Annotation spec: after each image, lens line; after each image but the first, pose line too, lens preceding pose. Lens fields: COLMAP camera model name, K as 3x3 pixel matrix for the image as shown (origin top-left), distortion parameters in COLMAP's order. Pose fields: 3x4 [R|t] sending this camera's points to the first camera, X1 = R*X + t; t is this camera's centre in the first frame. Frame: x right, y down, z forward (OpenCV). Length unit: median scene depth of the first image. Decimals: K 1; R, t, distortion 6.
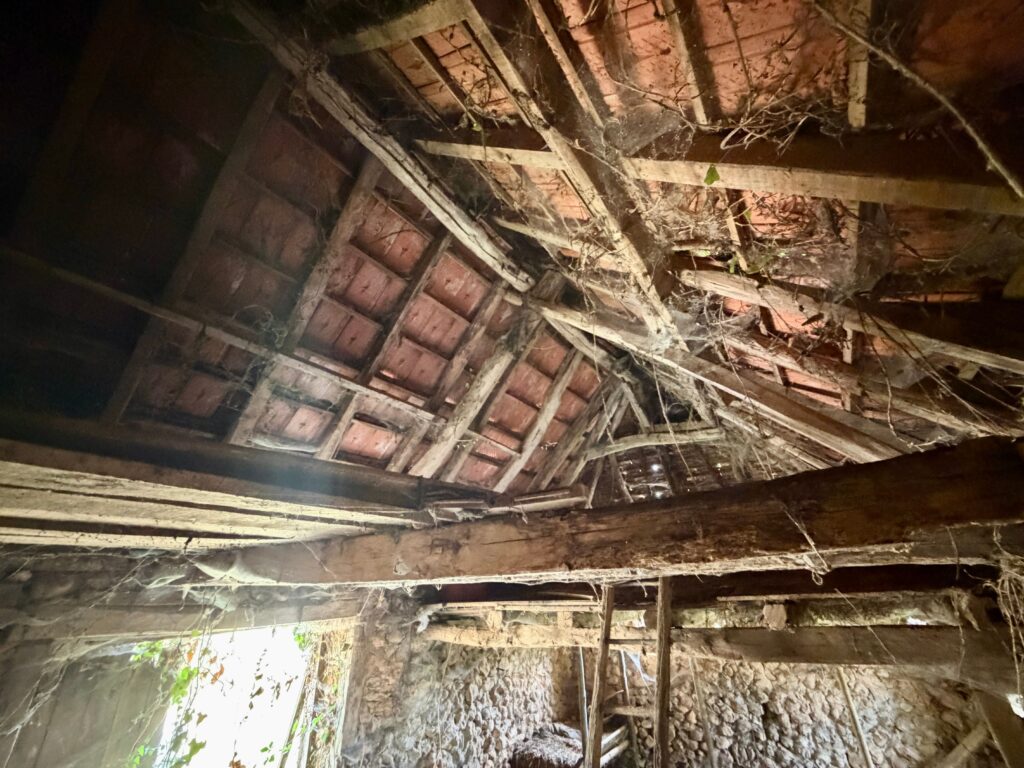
lens RADIAL K [[407.2, 0, 507.2], [0, 407.2, 386.3], [0, 0, 1]] dist [0.001057, -0.000200]
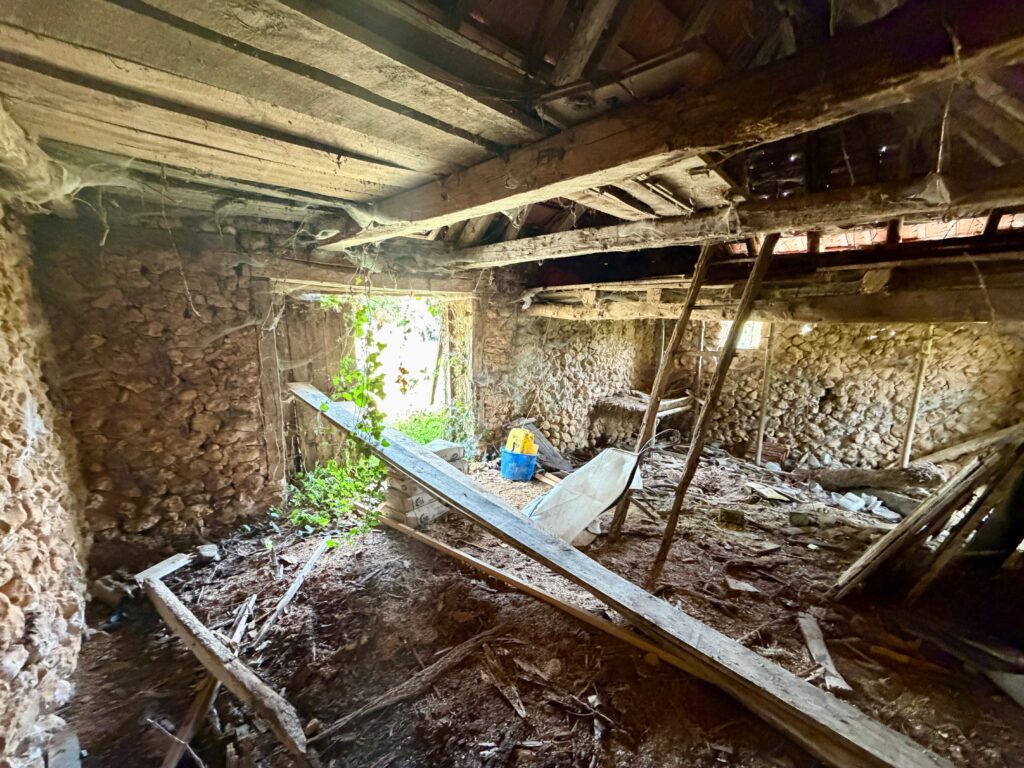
lens RADIAL K [[407.2, 0, 508.0], [0, 407.2, 386.5], [0, 0, 1]] dist [0.001057, -0.000200]
pose [[0.975176, 0.079958, -0.206489, 0.004408], [0.056398, 0.812083, 0.580810, 0.115149], [0.214126, -0.578038, 0.787415, -0.105245]]
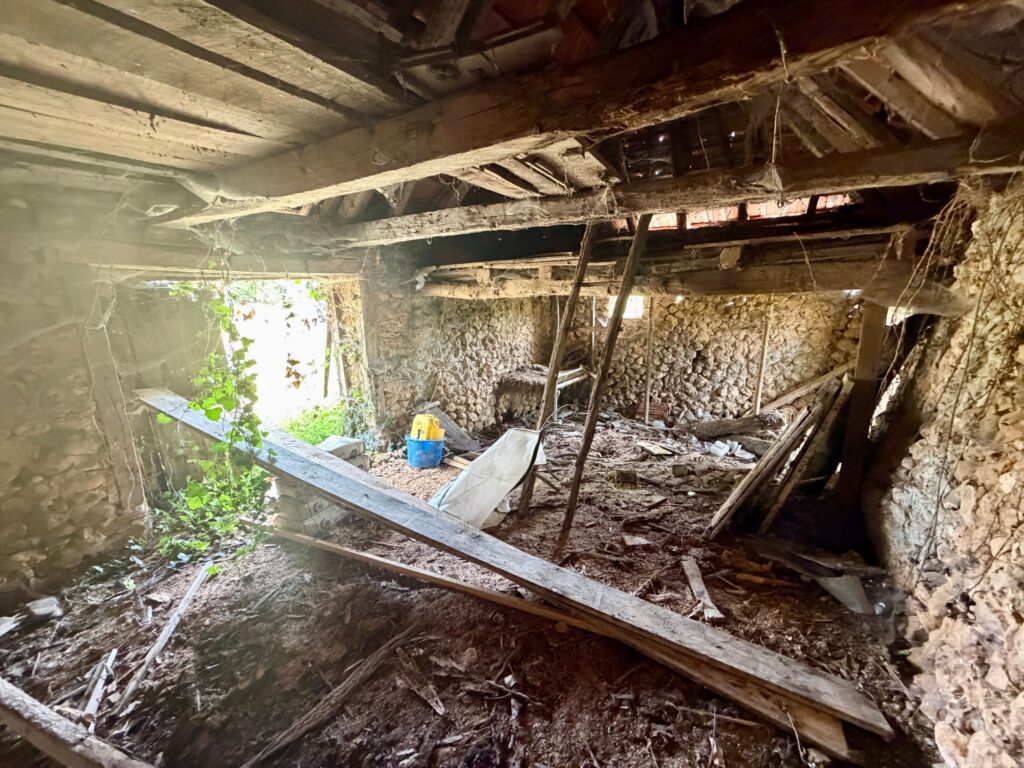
lens RADIAL K [[407.2, 0, 507.5], [0, 407.2, 386.8], [0, 0, 1]] dist [0.001057, -0.000200]
pose [[0.999820, 0.006438, 0.017853, 0.021295], [-0.016299, 0.773178, 0.633979, 0.110597], [-0.009722, -0.634156, 0.773144, -0.072093]]
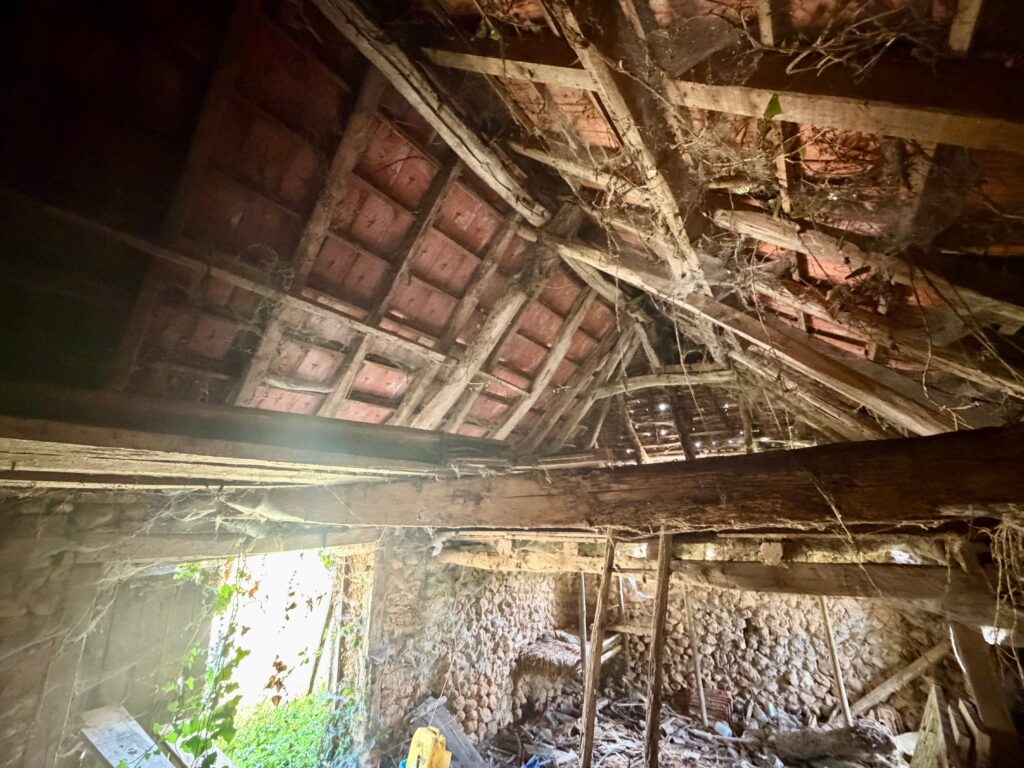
lens RADIAL K [[407.2, 0, 507.5], [0, 407.2, 386.0], [0, 0, 1]] dist [0.001057, -0.000200]
pose [[0.999873, 0.011237, -0.011302, -0.018391], [-0.009236, 0.986462, 0.163729, -0.025110], [0.012989, -0.163603, 0.986441, 0.012769]]
